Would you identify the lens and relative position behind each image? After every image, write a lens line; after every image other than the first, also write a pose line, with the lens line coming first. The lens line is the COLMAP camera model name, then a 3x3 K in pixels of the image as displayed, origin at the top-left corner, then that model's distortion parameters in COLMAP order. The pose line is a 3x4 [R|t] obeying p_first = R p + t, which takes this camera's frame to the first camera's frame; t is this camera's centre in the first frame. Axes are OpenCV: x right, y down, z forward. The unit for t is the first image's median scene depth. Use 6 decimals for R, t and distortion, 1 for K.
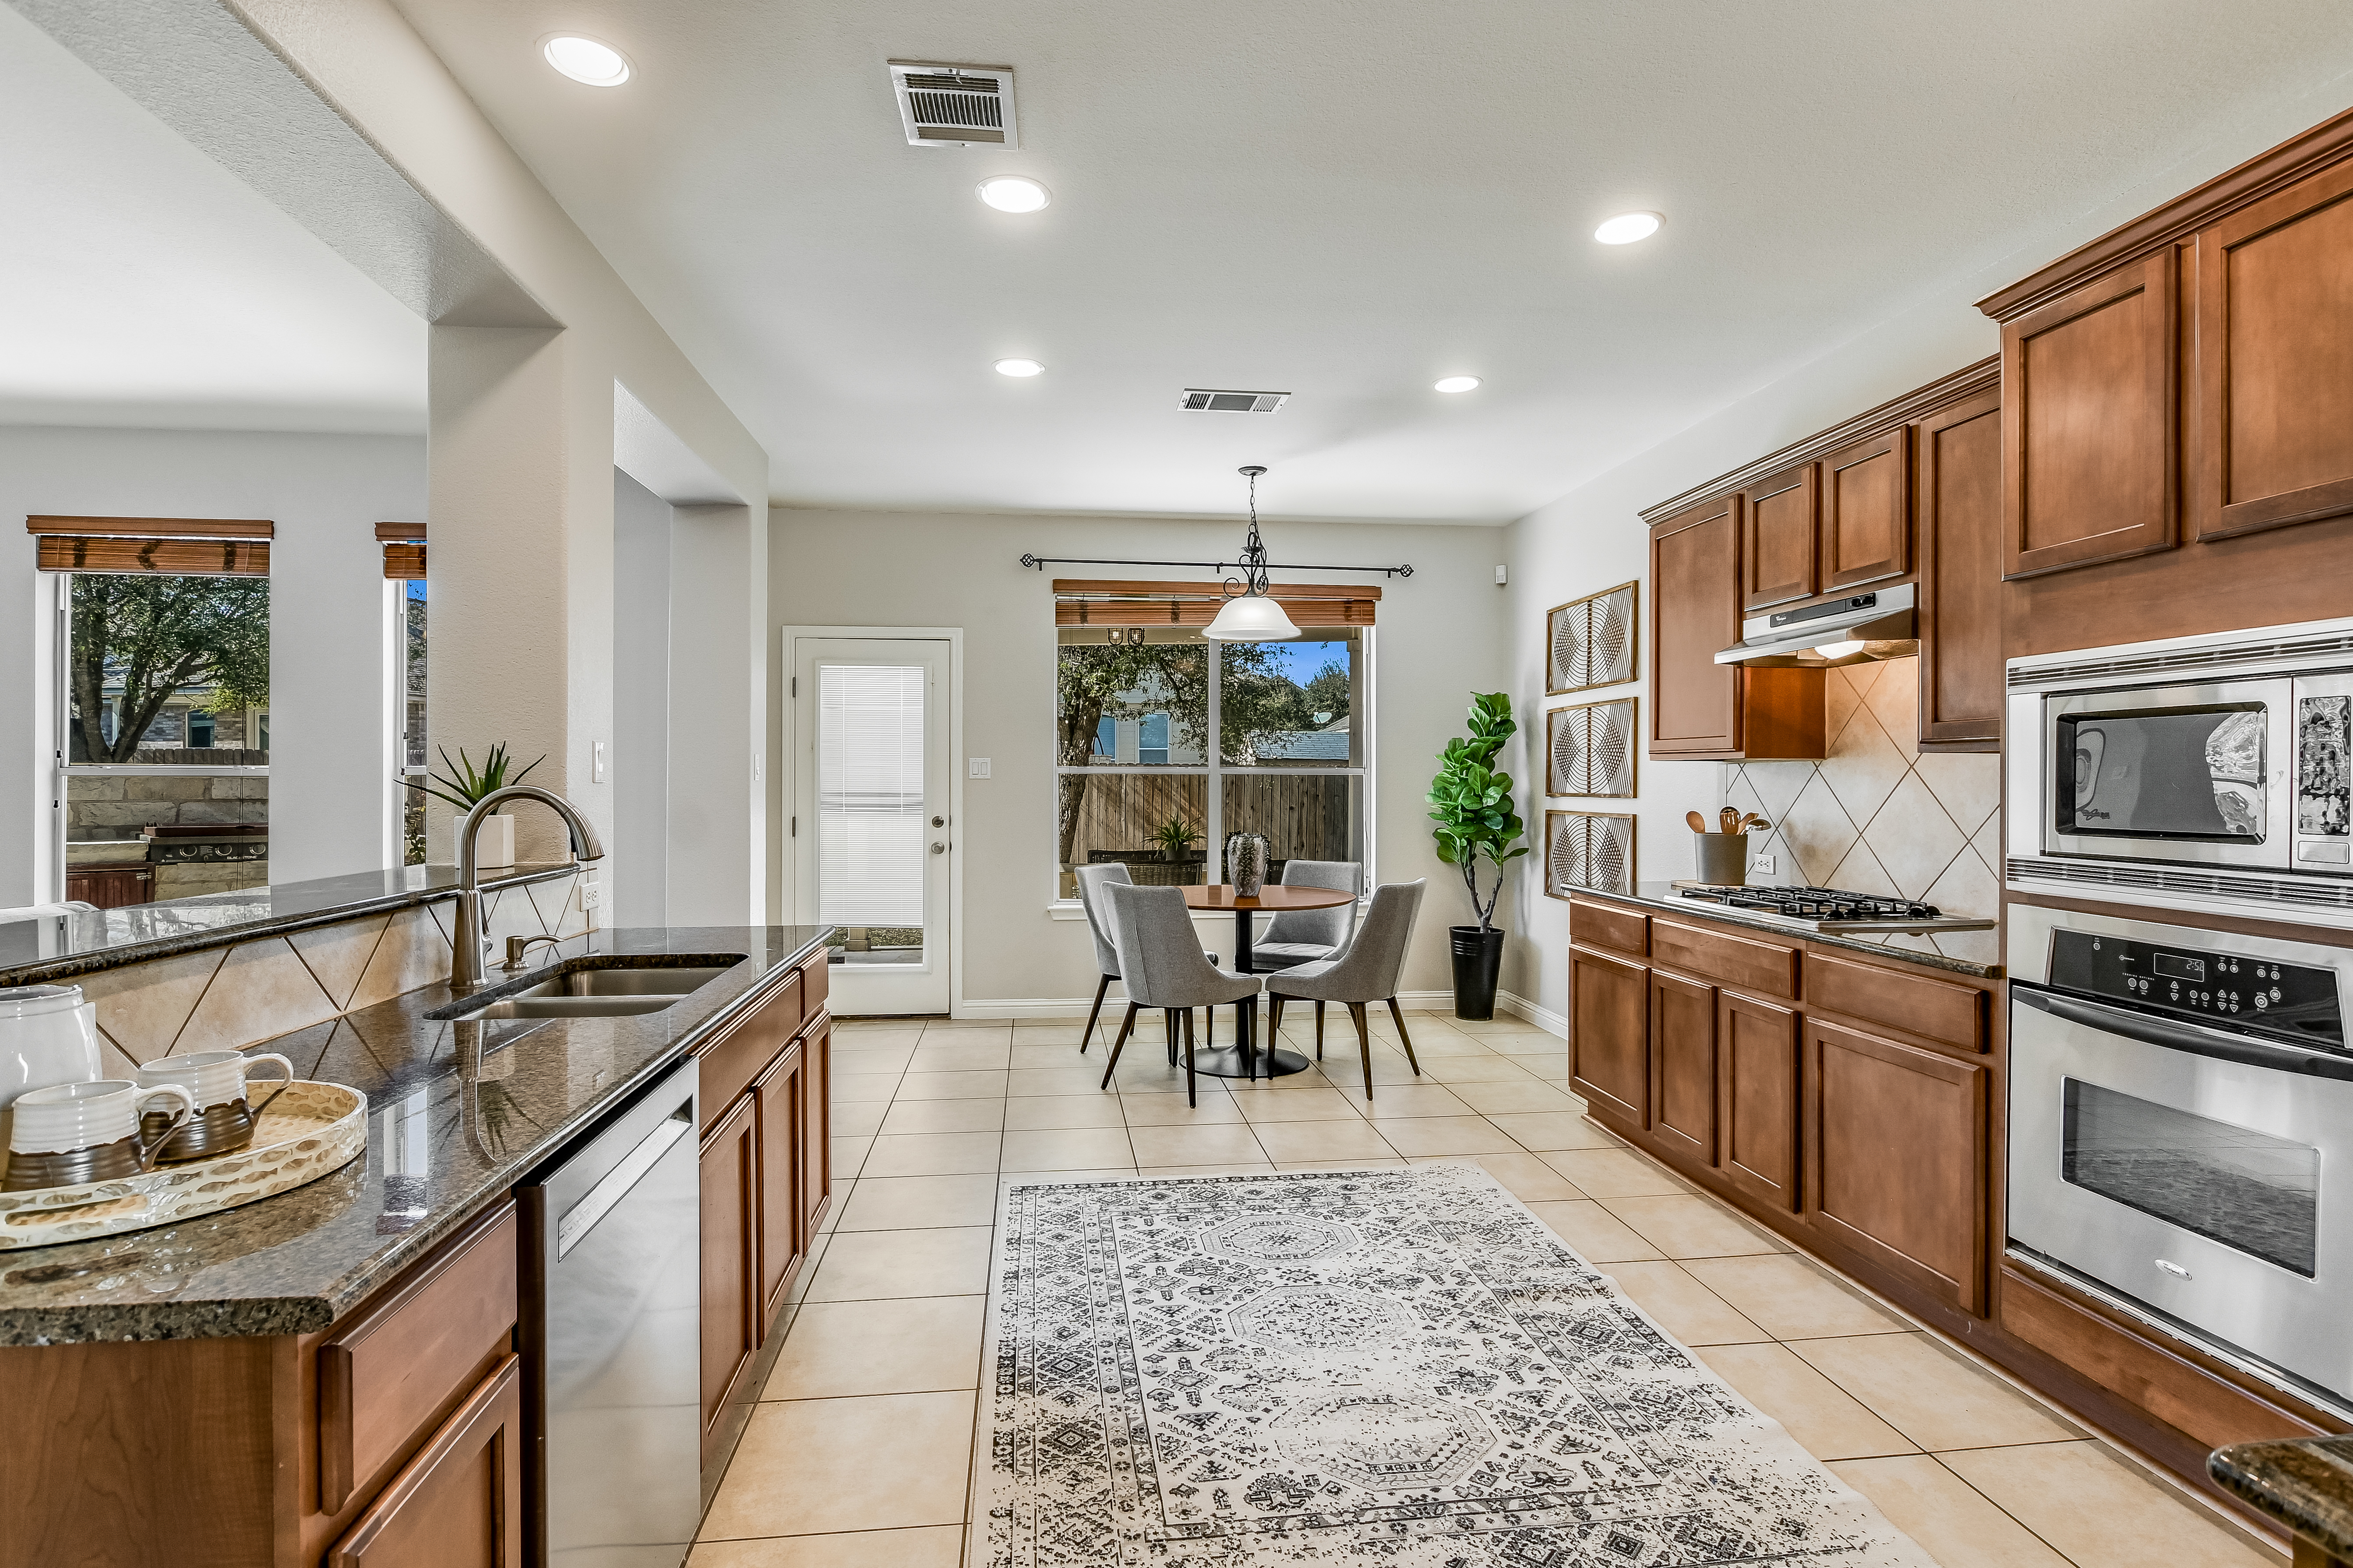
lens RADIAL K [[1180.1, 0, 1169.6], [0, 1180.1, 783.7], [0, 0, 1]] dist [-0.006534, -0.007105]
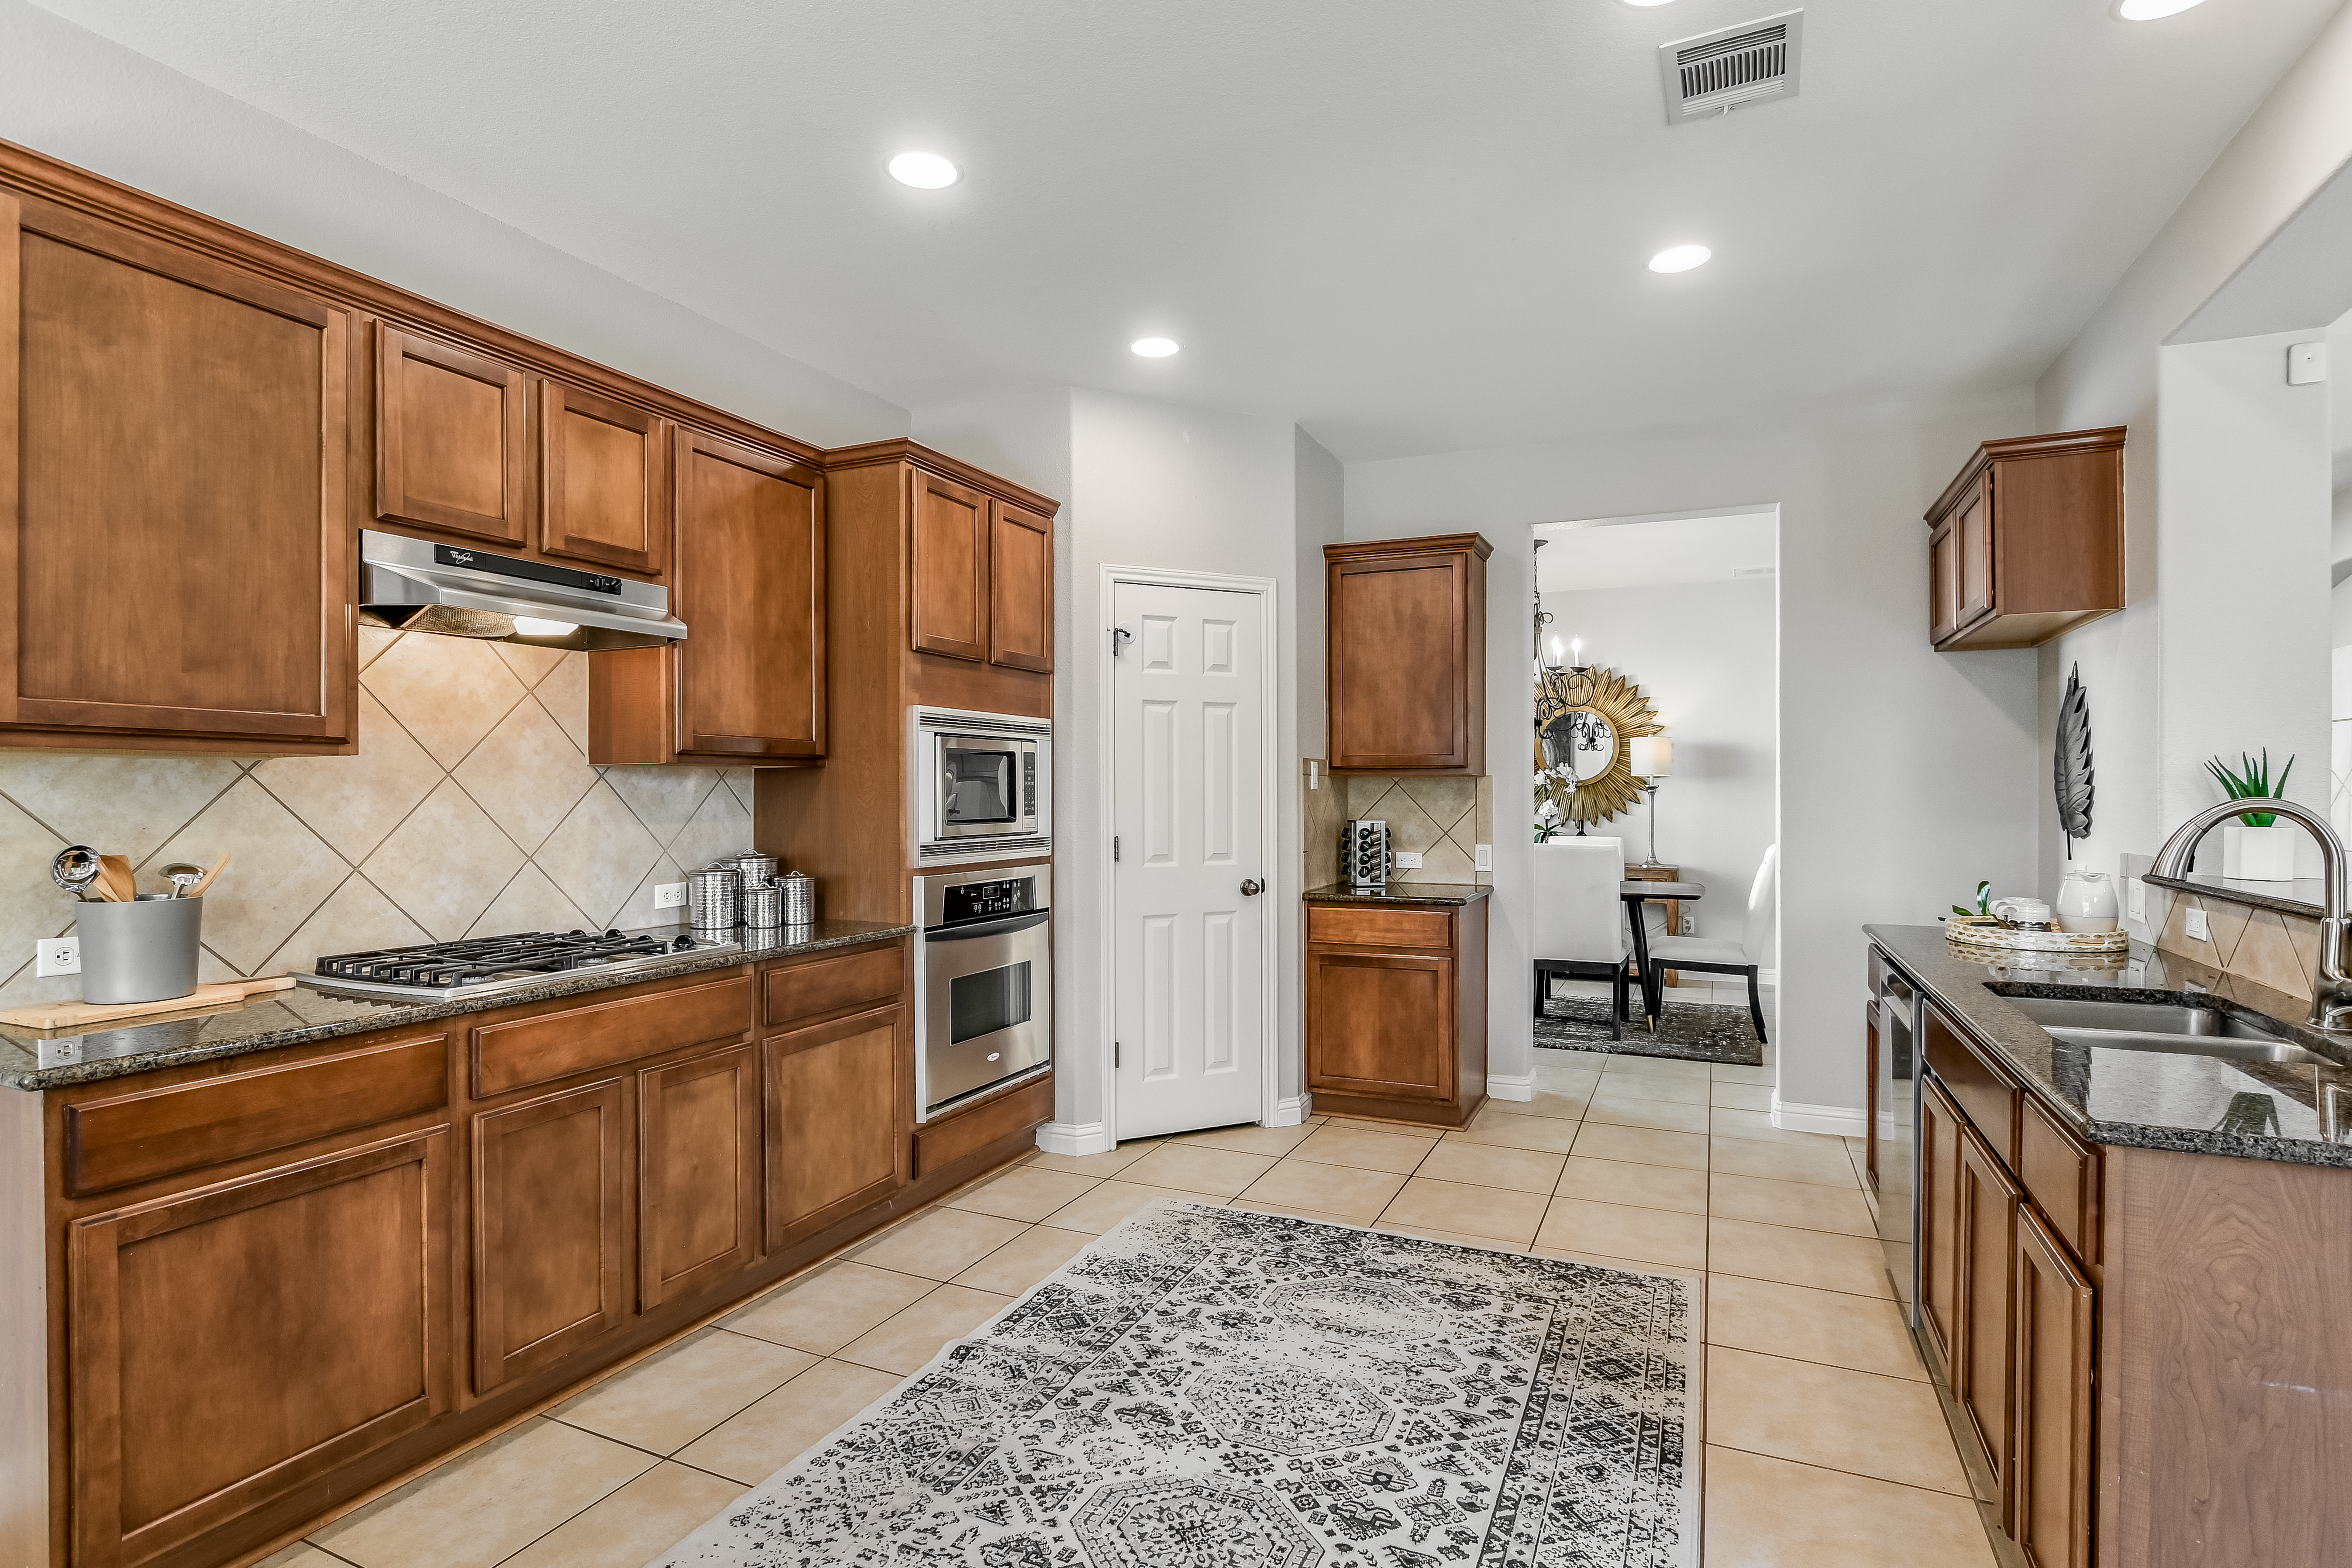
lens RADIAL K [[1179.7, 0, 1169.1], [0, 1179.7, 783.7], [0, 0, 1]] dist [-0.006534, -0.007105]
pose [[-0.855263, 0.002717, 0.518188, -0.274301], [0.001916, 0.999996, -0.002081, -0.007636], [-0.518191, -0.000787, -0.855264, 1.949658]]
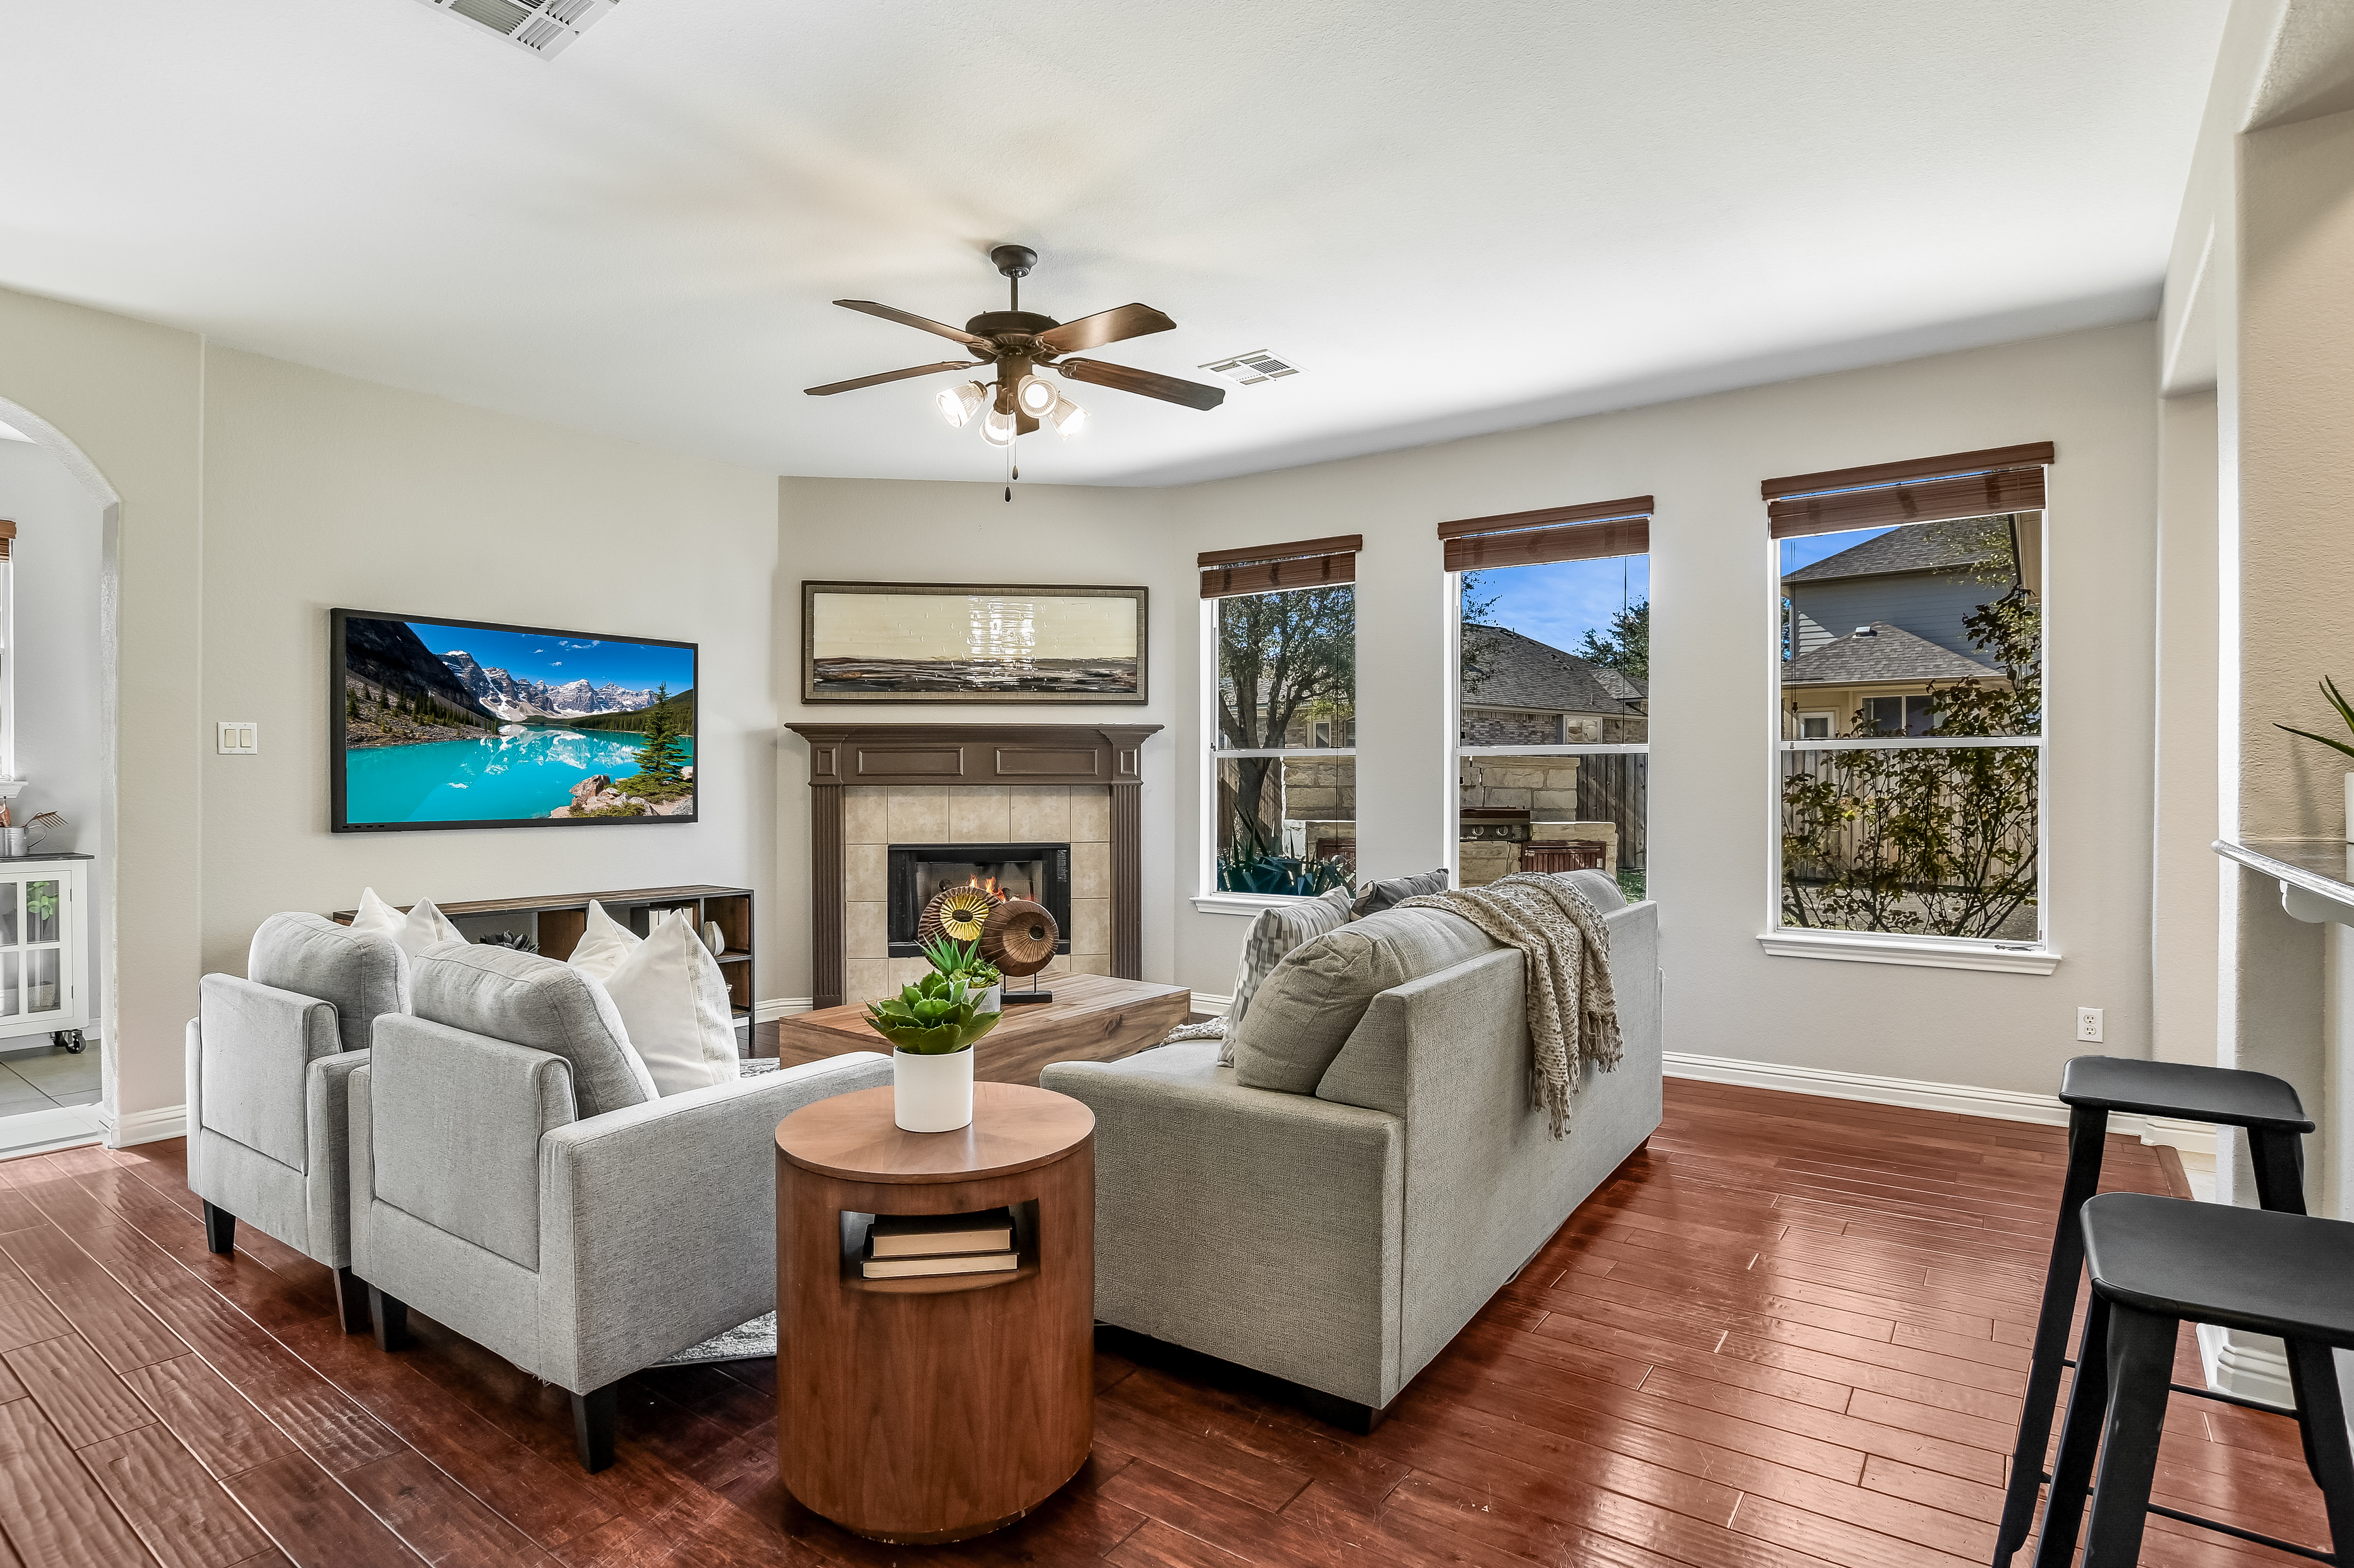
lens RADIAL K [[1180.6, 0, 1170.1], [0, 1180.6, 783.7], [0, 0, 1]] dist [-0.006534, -0.007105]
pose [[0.735352, 0.002071, -0.677682, -0.720476], [-0.001216, 0.999998, 0.001736, 0.039054], [0.677684, -0.000453, 0.735353, -0.056646]]
